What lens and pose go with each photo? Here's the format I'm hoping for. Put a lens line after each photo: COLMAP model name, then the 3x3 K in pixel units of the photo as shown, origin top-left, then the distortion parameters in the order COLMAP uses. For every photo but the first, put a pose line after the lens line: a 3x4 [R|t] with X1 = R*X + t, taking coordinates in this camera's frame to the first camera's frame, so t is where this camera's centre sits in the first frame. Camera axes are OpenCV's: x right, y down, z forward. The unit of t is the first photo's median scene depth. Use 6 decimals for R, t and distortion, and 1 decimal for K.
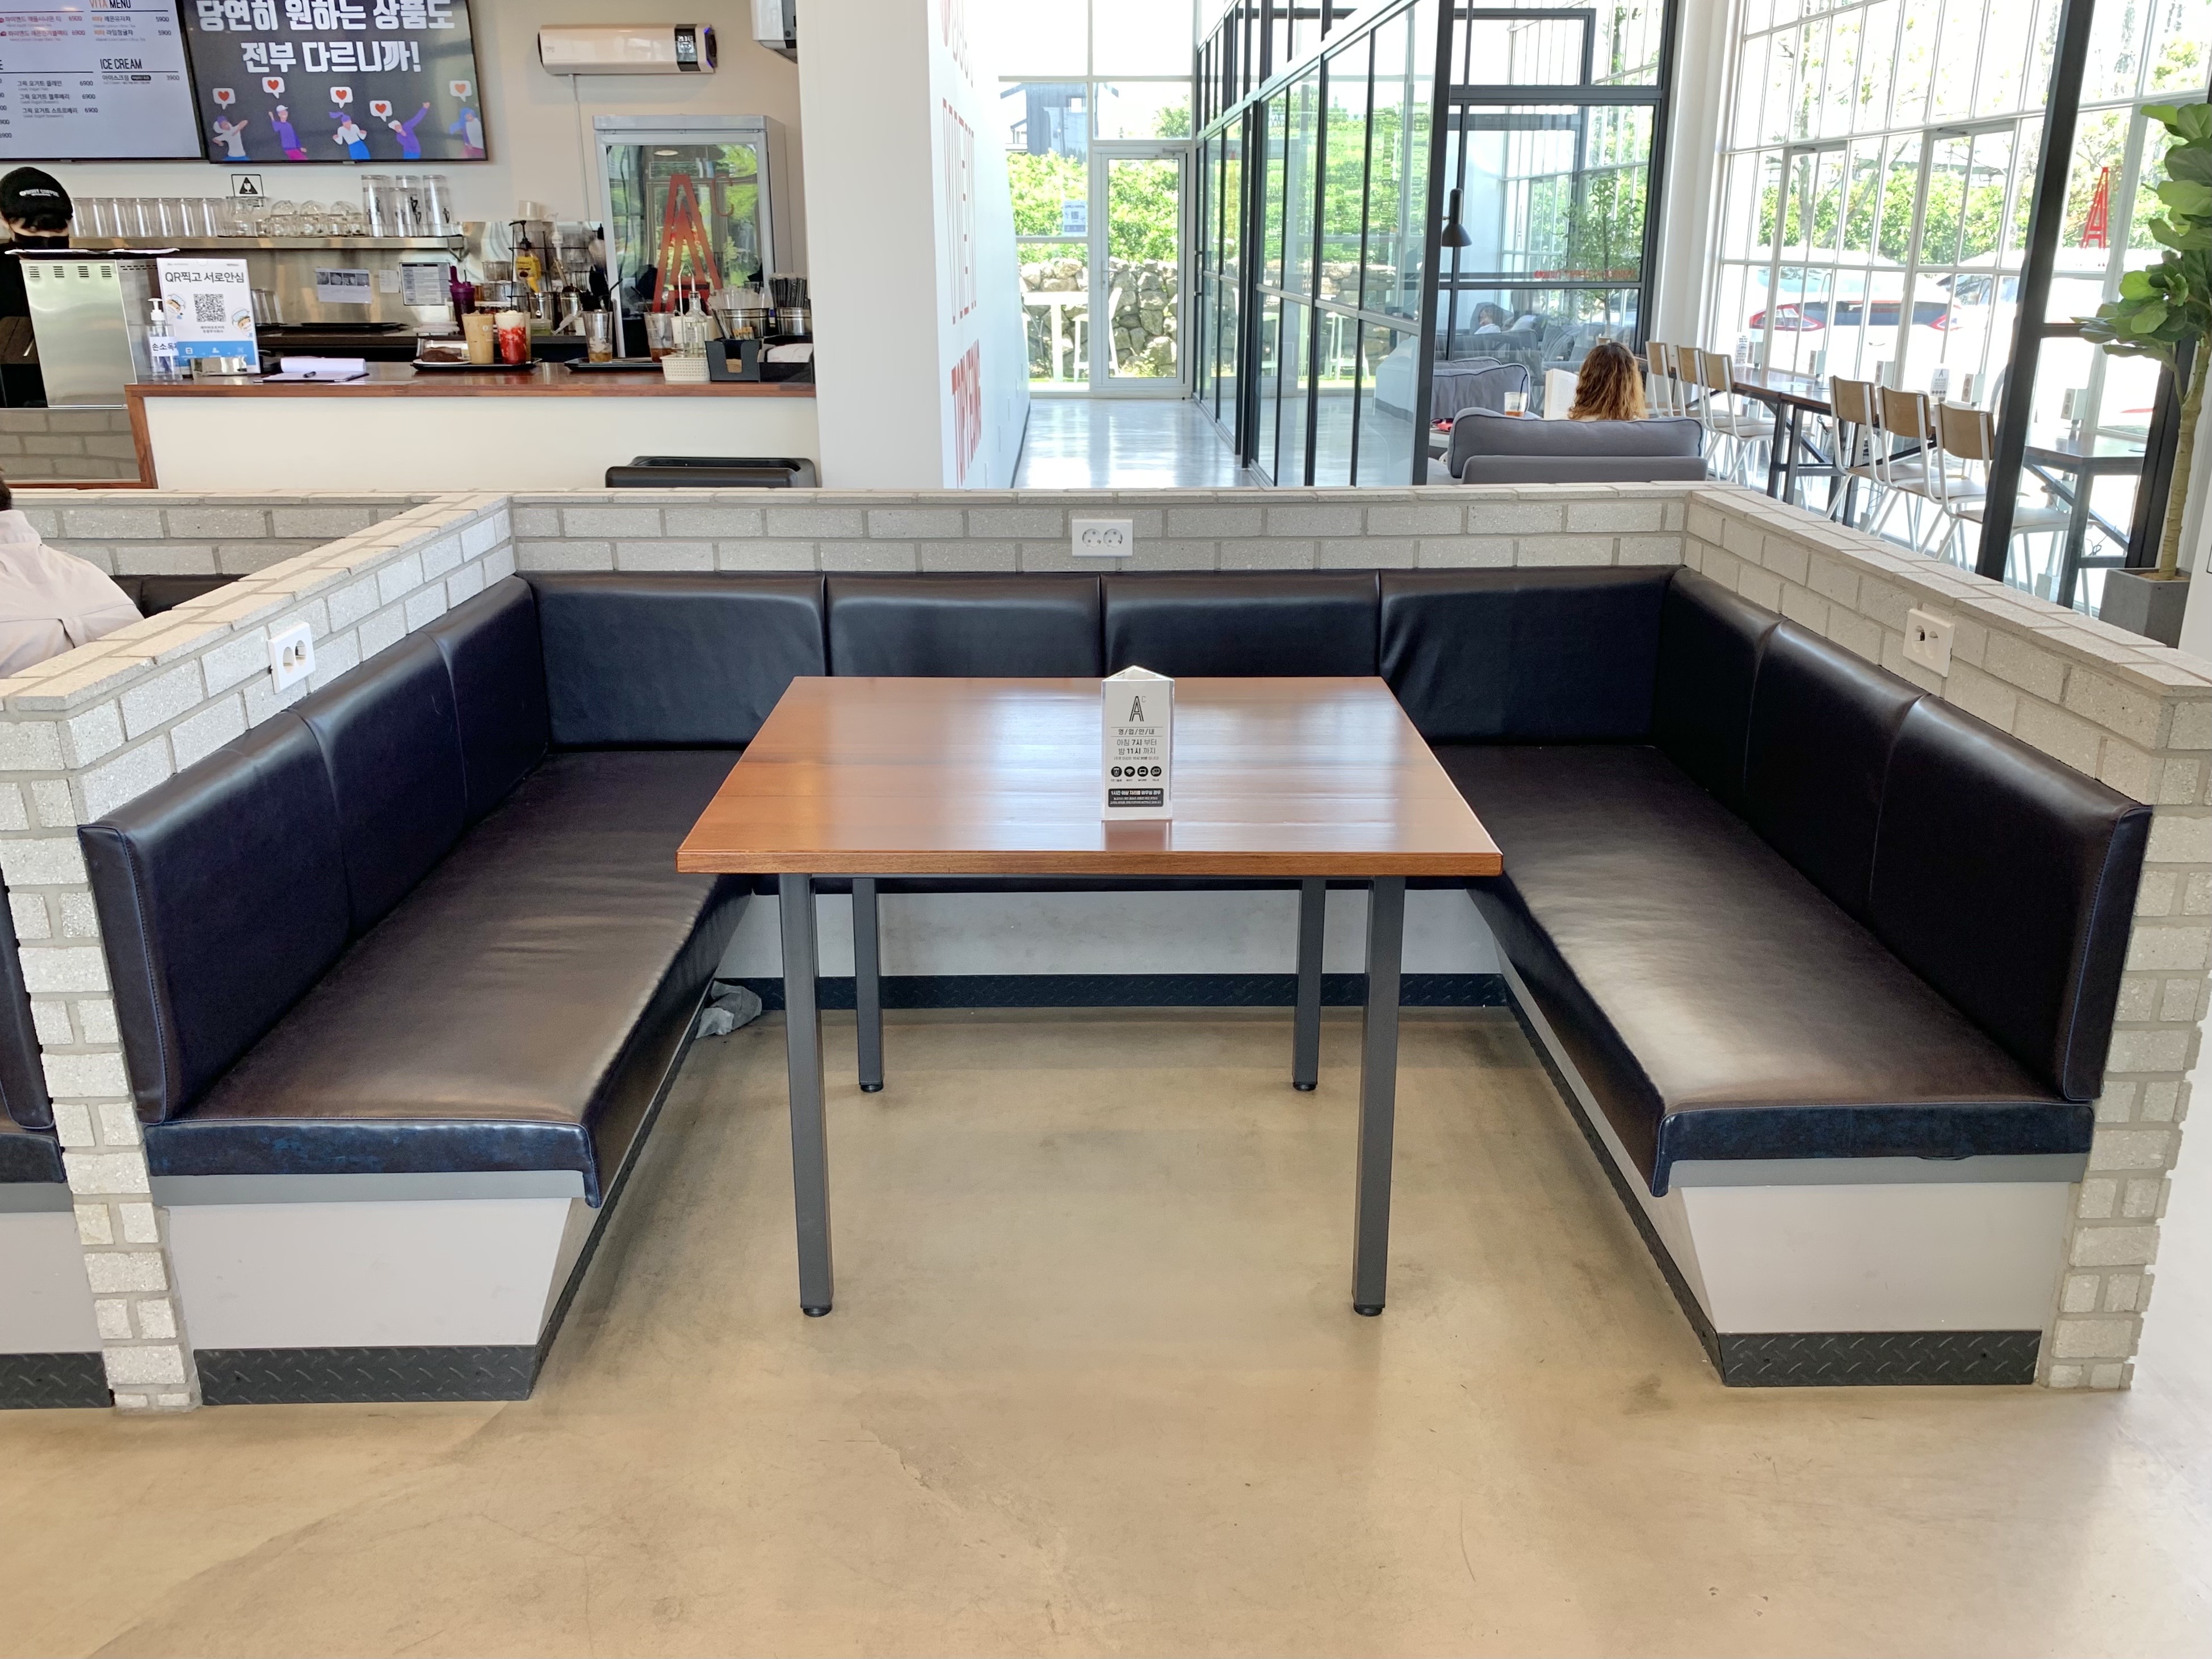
lens RADIAL K [[1742.7, 0, 1108.0], [0, 1742.7, 827.7], [0, 0, 1]] dist [-0.001547, -0.000732]
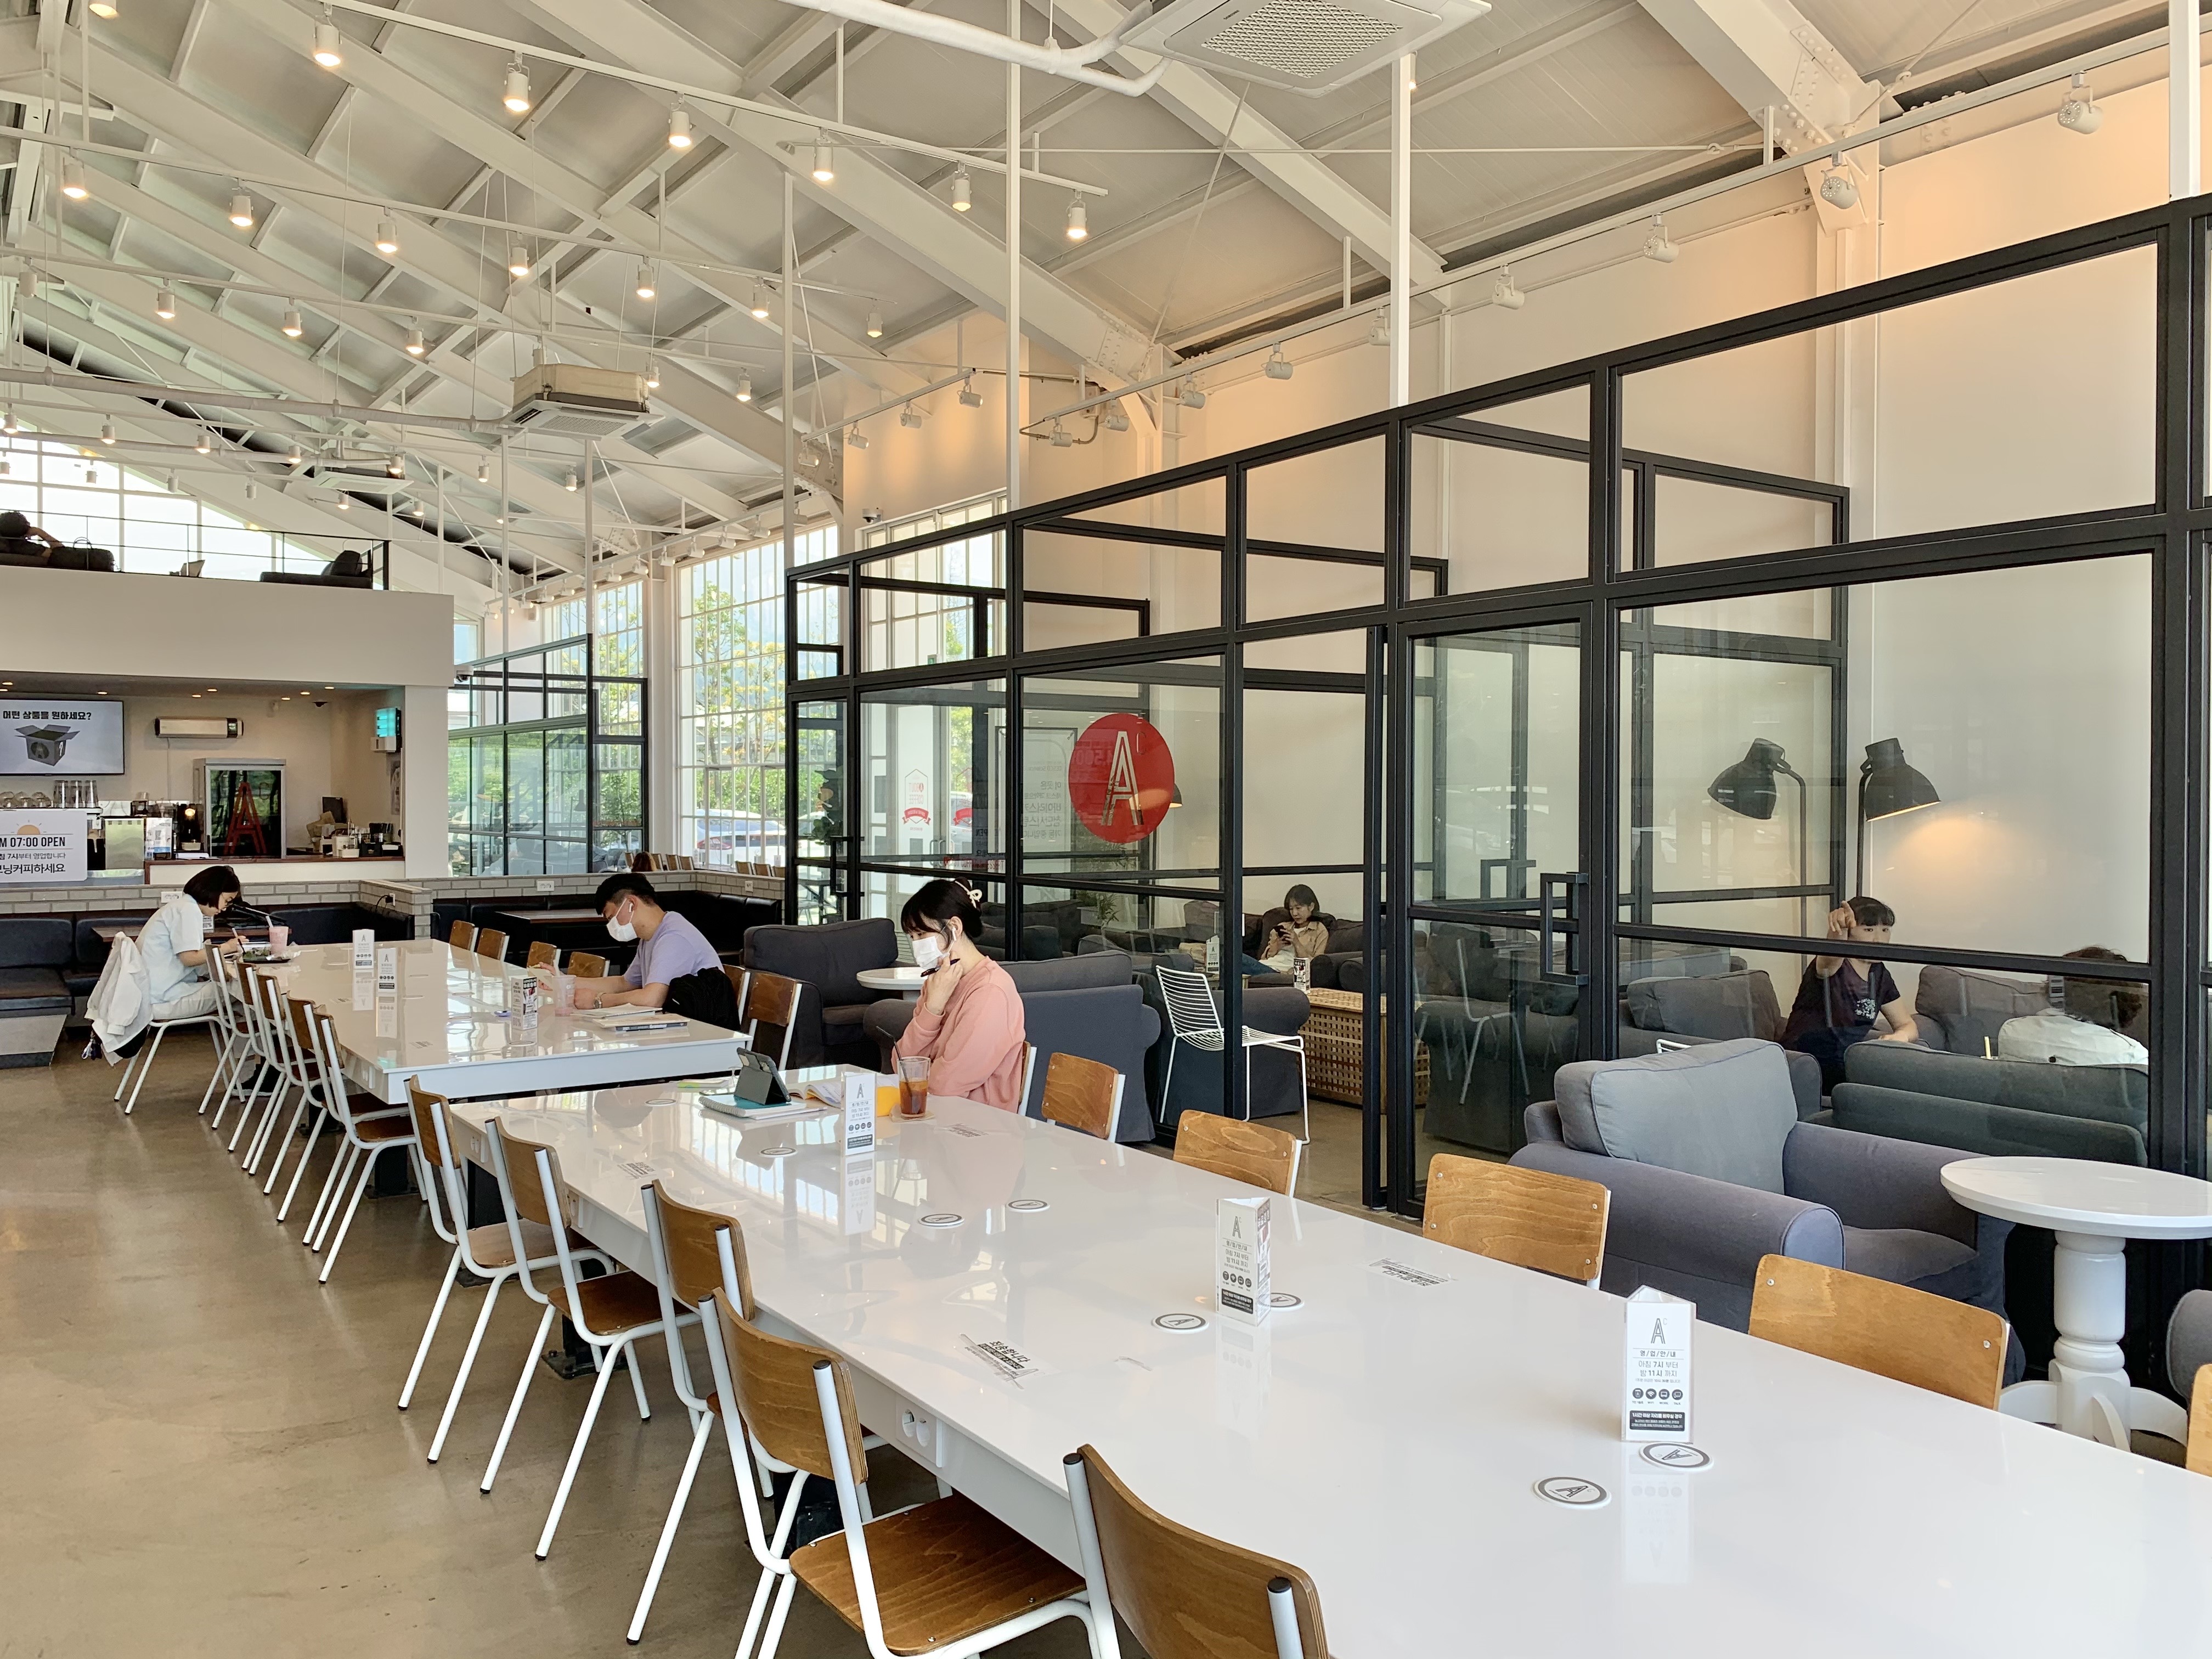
lens RADIAL K [[1742.8, 0, 1107.9], [0, 1742.8, 823.3], [0, 0, 1]] dist [-0.001547, -0.000732]
pose [[0.839746, 0.001396, 0.542977, -0.346990], [0.162186, 0.953700, -0.253282, 0.289576], [-0.518191, 0.300756, 0.800640, -0.920296]]
